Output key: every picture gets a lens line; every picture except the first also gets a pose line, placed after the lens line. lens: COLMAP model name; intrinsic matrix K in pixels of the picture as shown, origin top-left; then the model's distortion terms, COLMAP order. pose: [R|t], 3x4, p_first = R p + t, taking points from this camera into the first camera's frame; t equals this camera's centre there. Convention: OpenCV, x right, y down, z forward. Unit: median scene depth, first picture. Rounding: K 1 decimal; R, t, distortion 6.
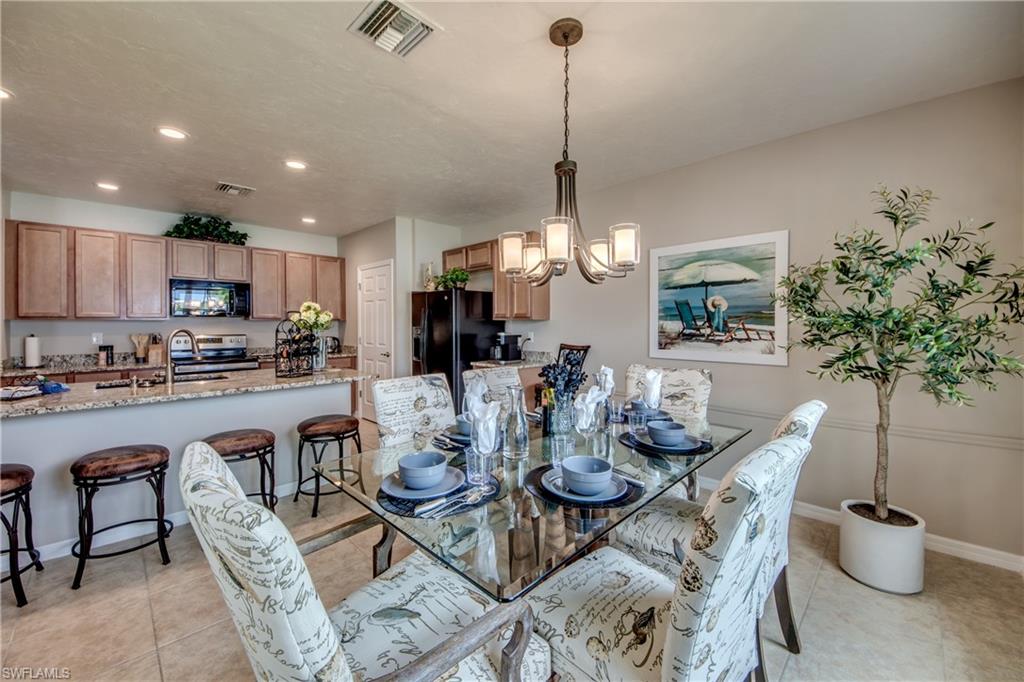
lens RADIAL K [[387.5, 0, 499.6], [0, 387.5, 329.4], [0, 0, 1]] dist [0.001536, -0.012480]
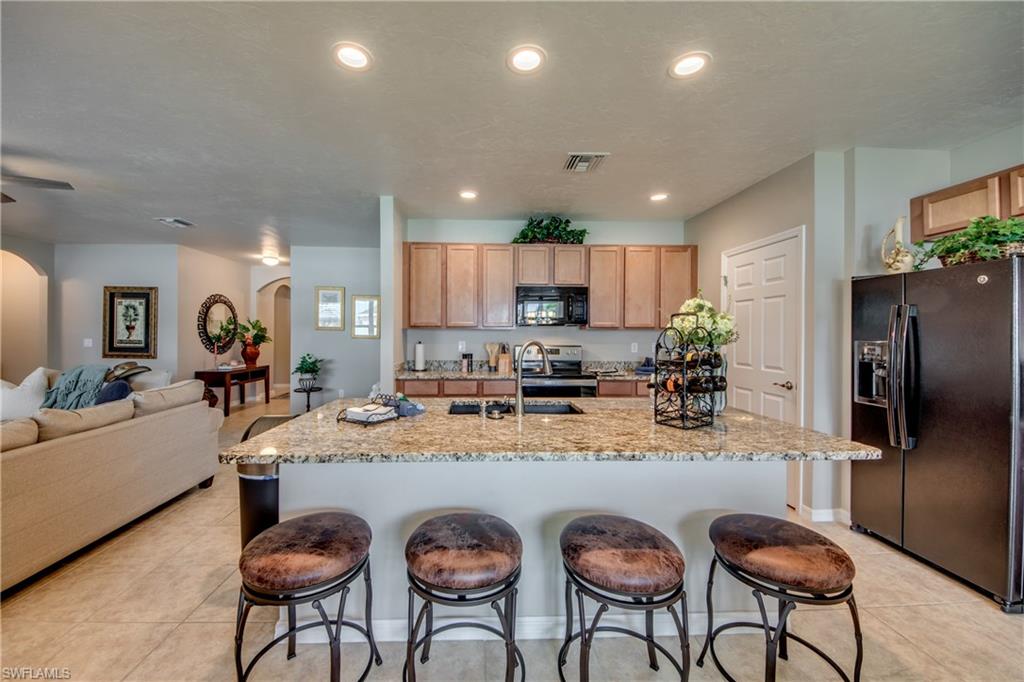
lens RADIAL K [[387.5, 0, 499.6], [0, 387.5, 329.4], [0, 0, 1]] dist [0.001536, -0.012480]
pose [[0.739341, -0.002327, -0.673327, -0.267021], [-0.013529, 0.999741, -0.018309, -0.005953], [0.673195, 0.022646, 0.739118, 0.293539]]
